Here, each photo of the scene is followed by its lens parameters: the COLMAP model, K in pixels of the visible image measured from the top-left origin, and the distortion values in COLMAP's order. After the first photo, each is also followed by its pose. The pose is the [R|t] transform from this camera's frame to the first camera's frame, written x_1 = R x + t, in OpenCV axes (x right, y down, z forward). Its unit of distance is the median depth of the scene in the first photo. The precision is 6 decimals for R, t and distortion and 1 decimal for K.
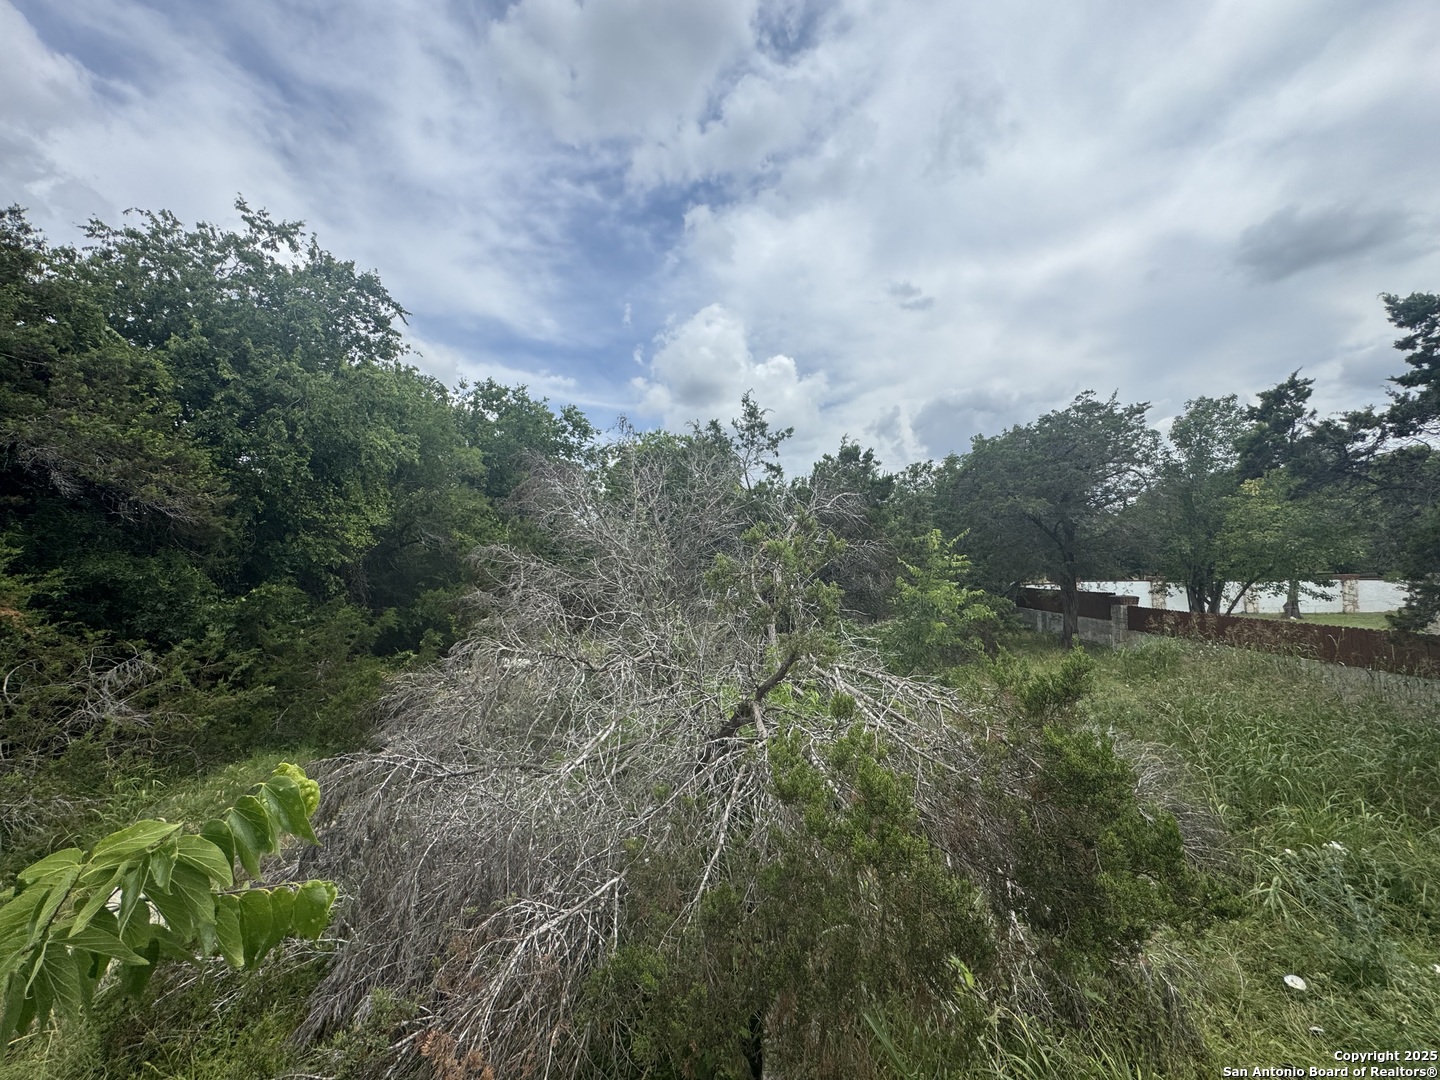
lens RADIAL K [[578.2, 0, 722.0], [0, 578.2, 542.2], [0, 0, 1]] dist [-0.003886, 0.000530]
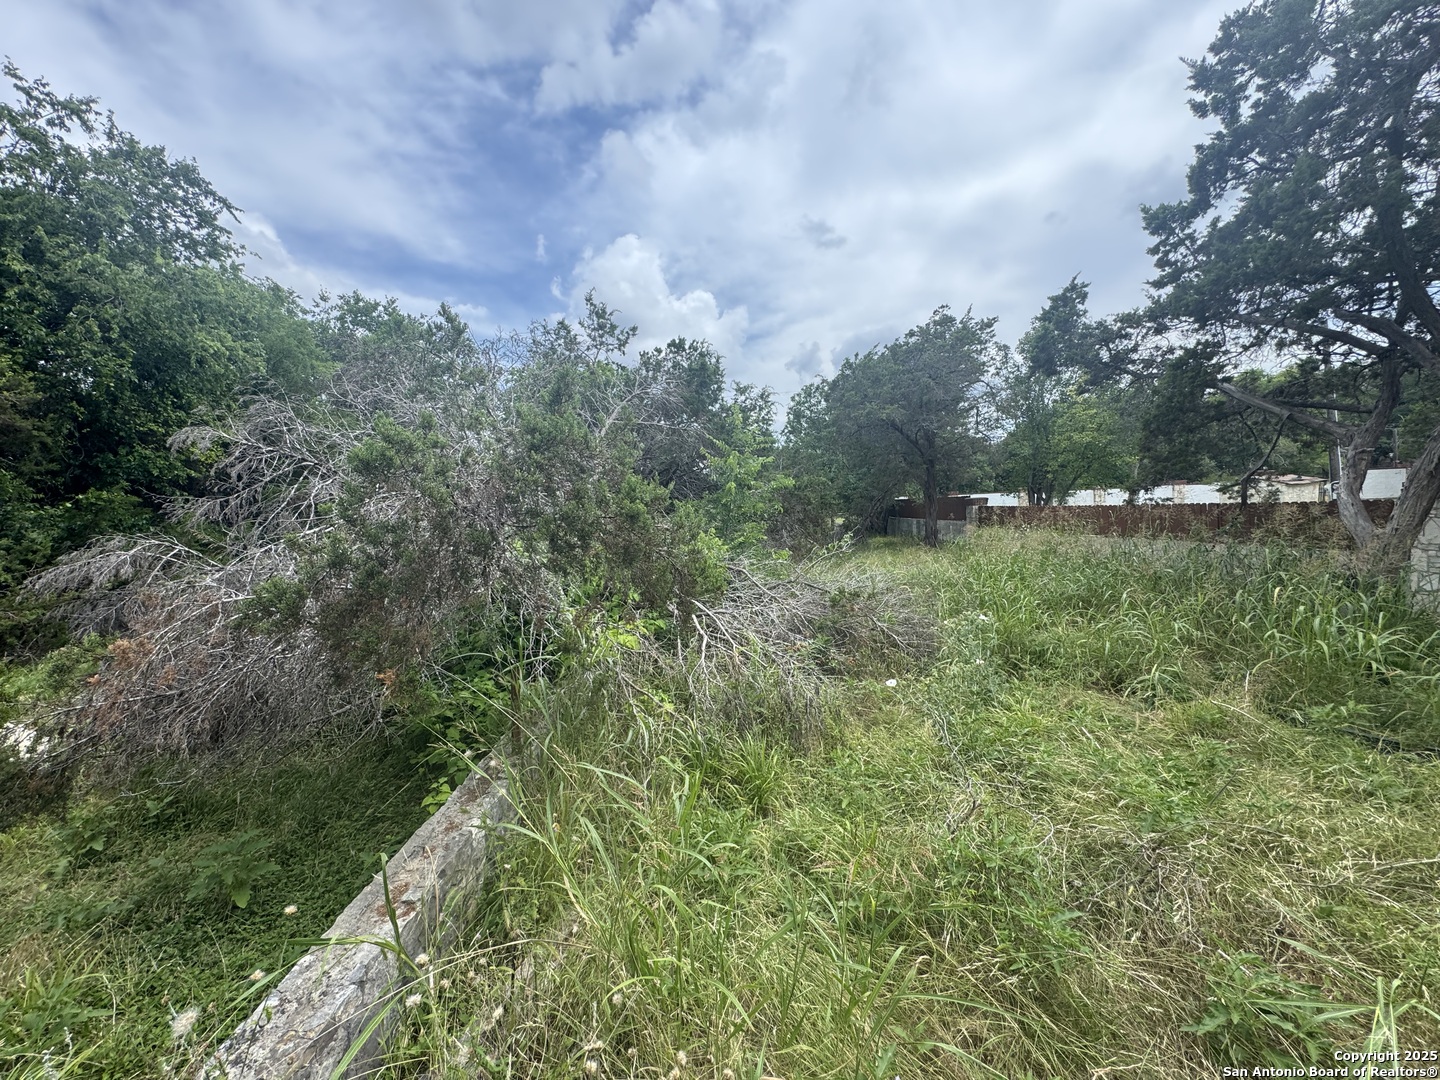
lens RADIAL K [[578.2, 0, 720.2], [0, 578.2, 538.6], [0, 0, 1]] dist [-0.003886, 0.000530]
pose [[0.992139, -0.040457, 0.118418, 0.112666], [0.028037, 0.994106, 0.104726, 0.066177], [-0.121957, -0.100582, 0.987426, -0.077392]]
